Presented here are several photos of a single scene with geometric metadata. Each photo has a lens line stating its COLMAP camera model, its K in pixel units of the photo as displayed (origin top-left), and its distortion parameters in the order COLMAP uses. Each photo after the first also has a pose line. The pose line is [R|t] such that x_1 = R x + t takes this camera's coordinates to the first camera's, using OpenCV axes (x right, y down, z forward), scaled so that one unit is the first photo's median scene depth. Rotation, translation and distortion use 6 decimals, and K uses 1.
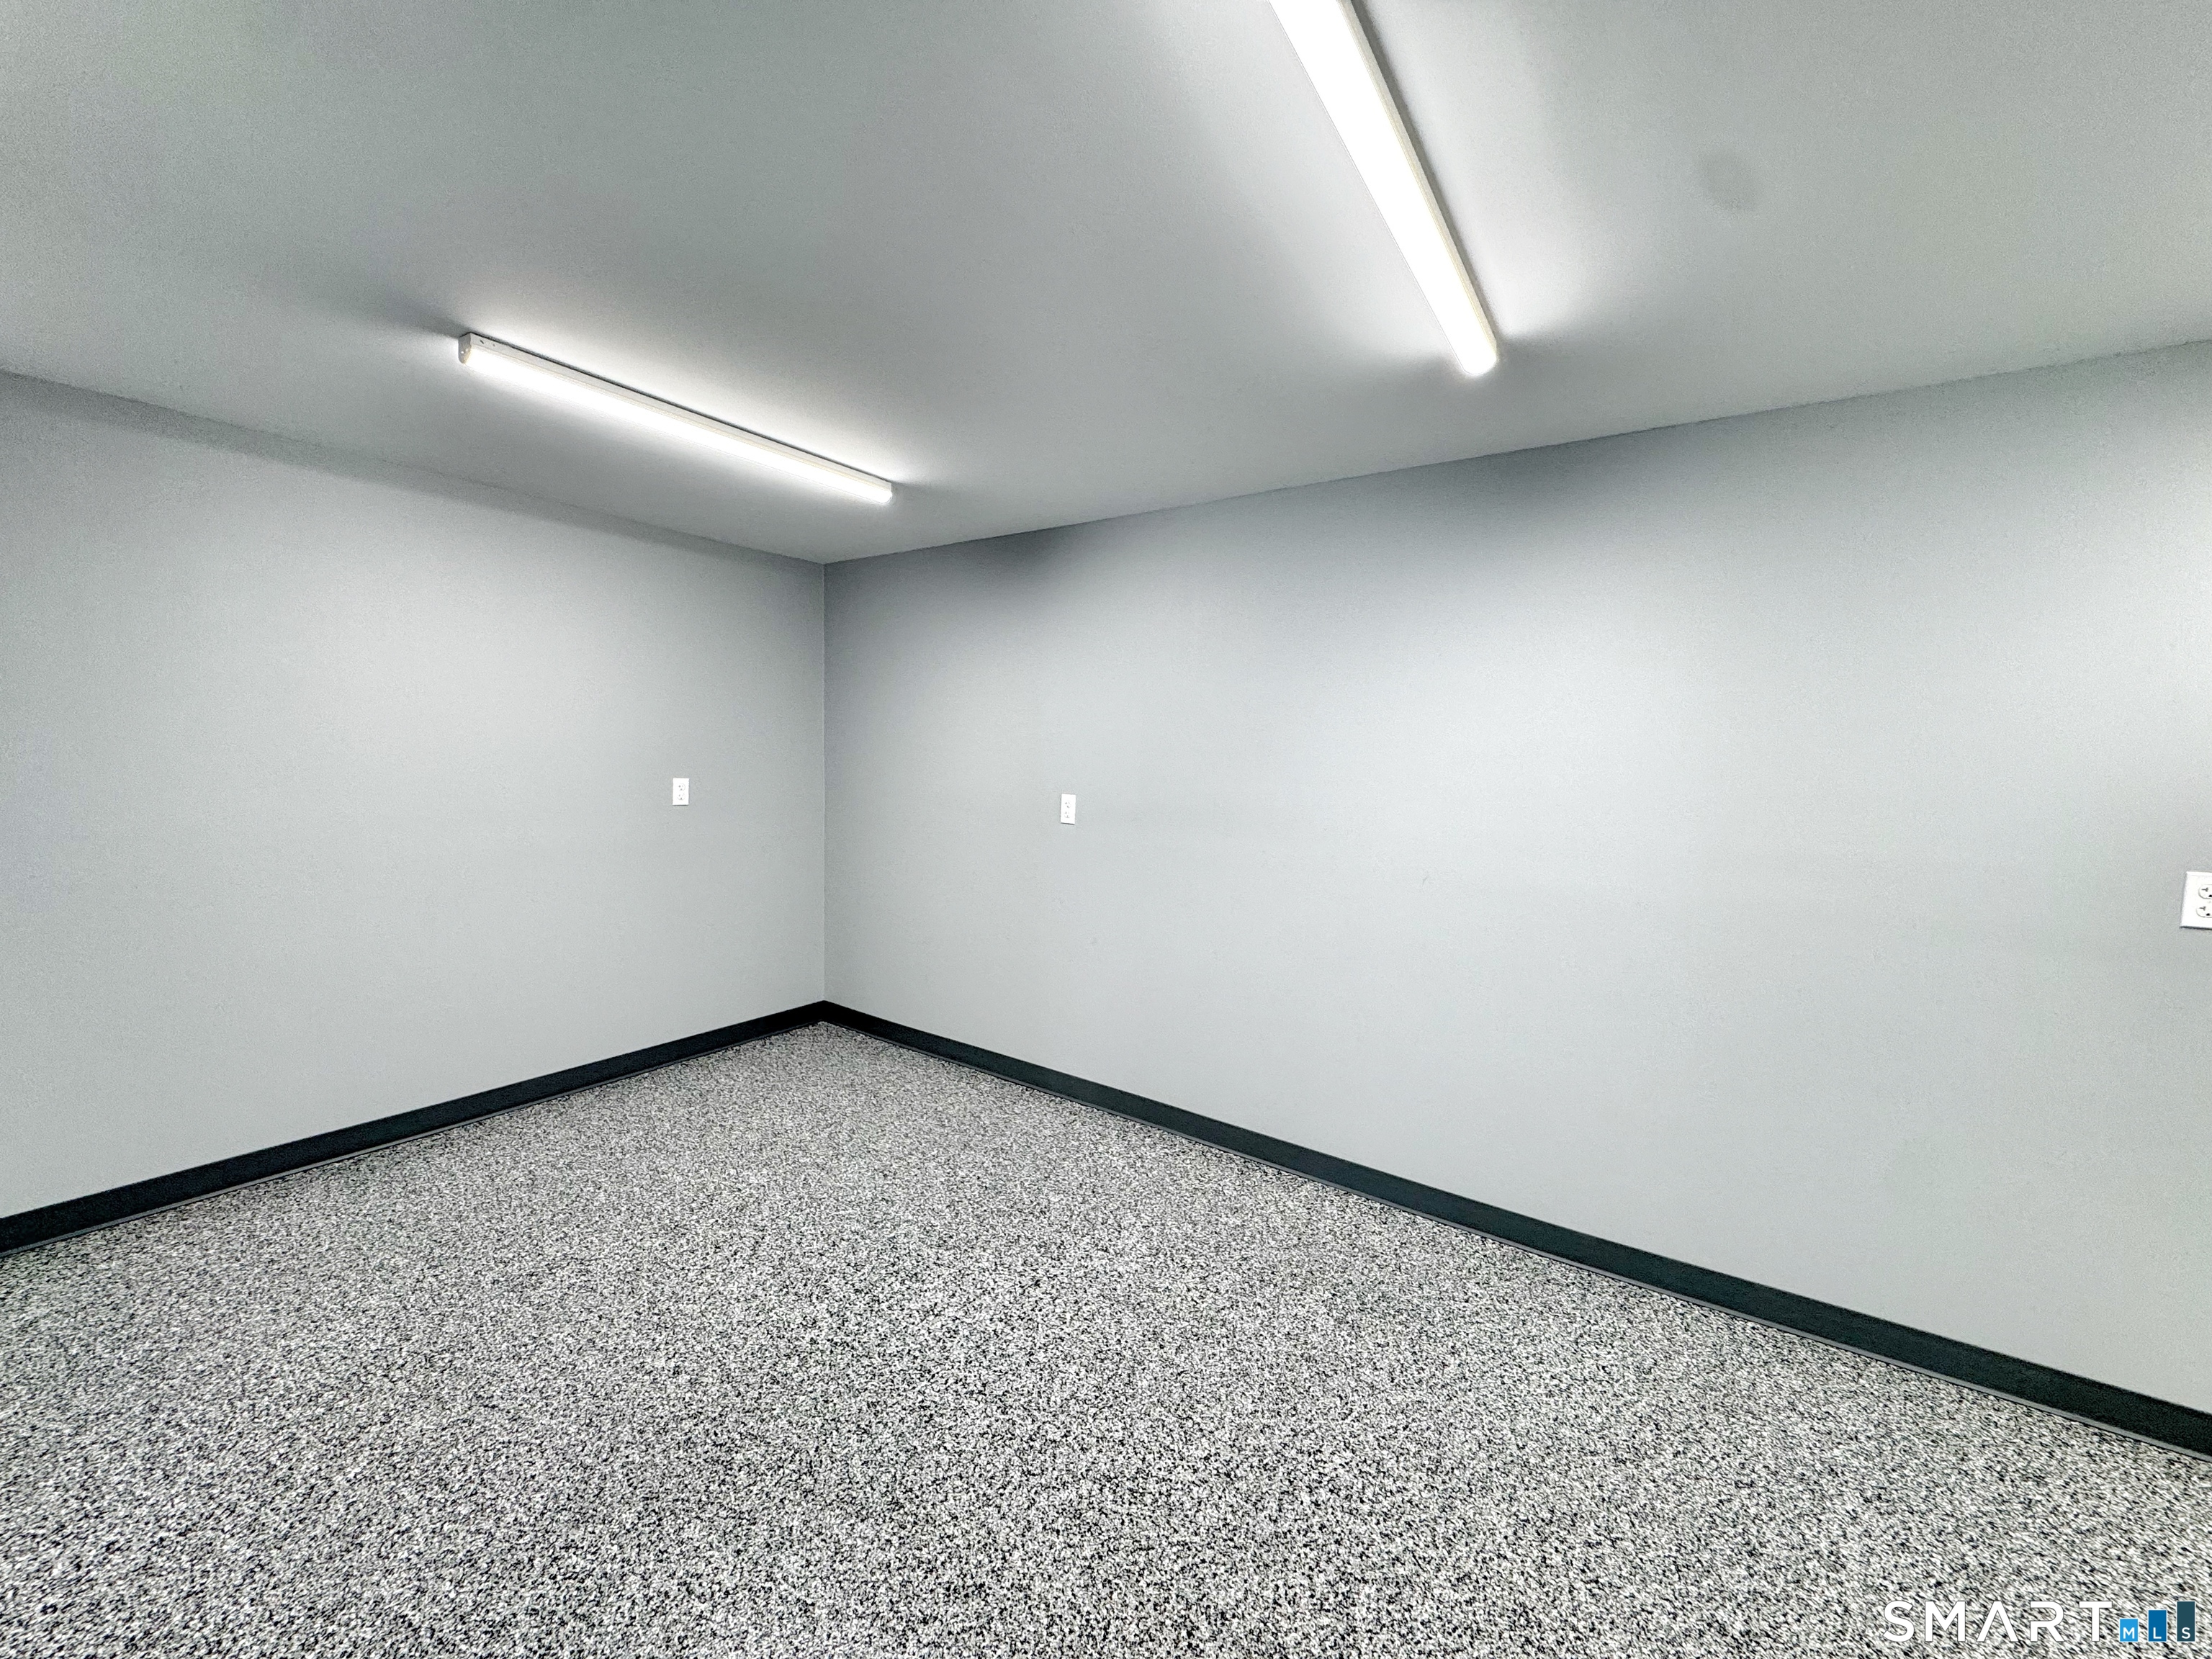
lens RADIAL K [[879.1, 0, 1105.7], [0, 879.1, 837.9], [0, 0, 1]] dist [-0.003679, 0.000831]
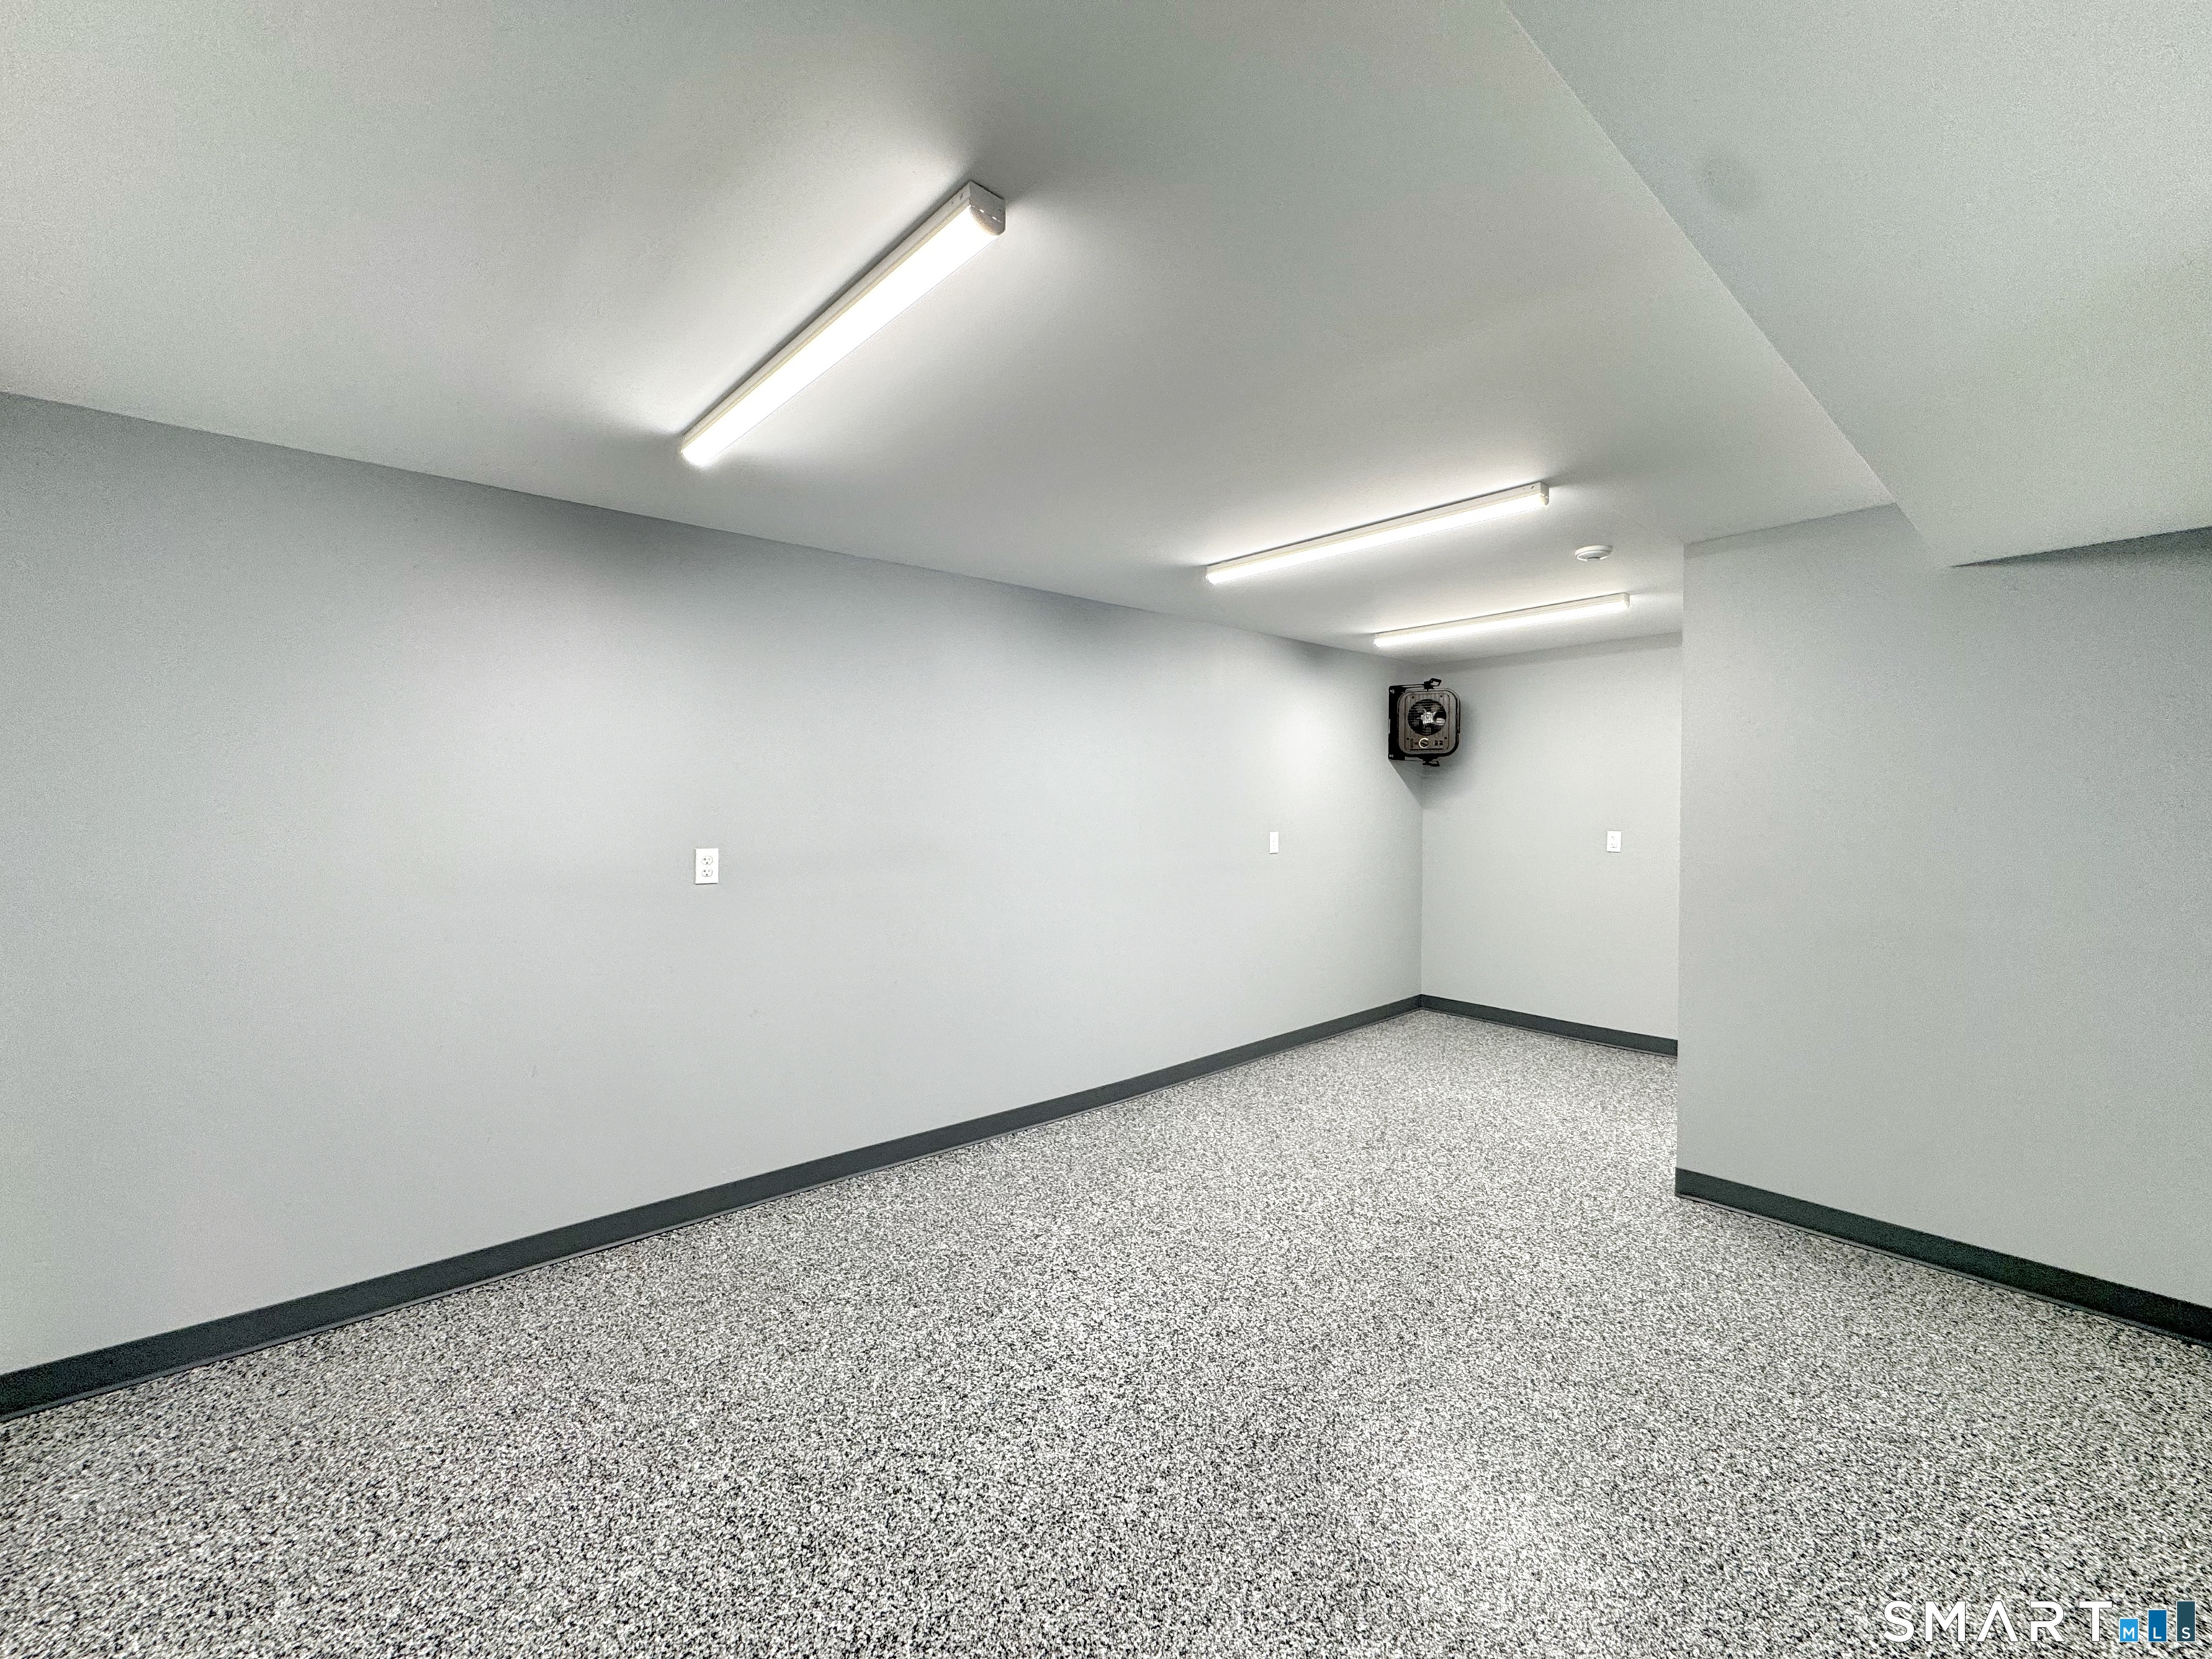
lens RADIAL K [[879.1, 0, 1103.1], [0, 879.1, 837.5], [0, 0, 1]] dist [-0.003679, 0.000831]
pose [[0.237753, -0.070566, 0.968759, -1.186053], [0.090030, 0.994665, 0.050359, -0.107016], [-0.967144, 0.075244, 0.242837, 0.681986]]
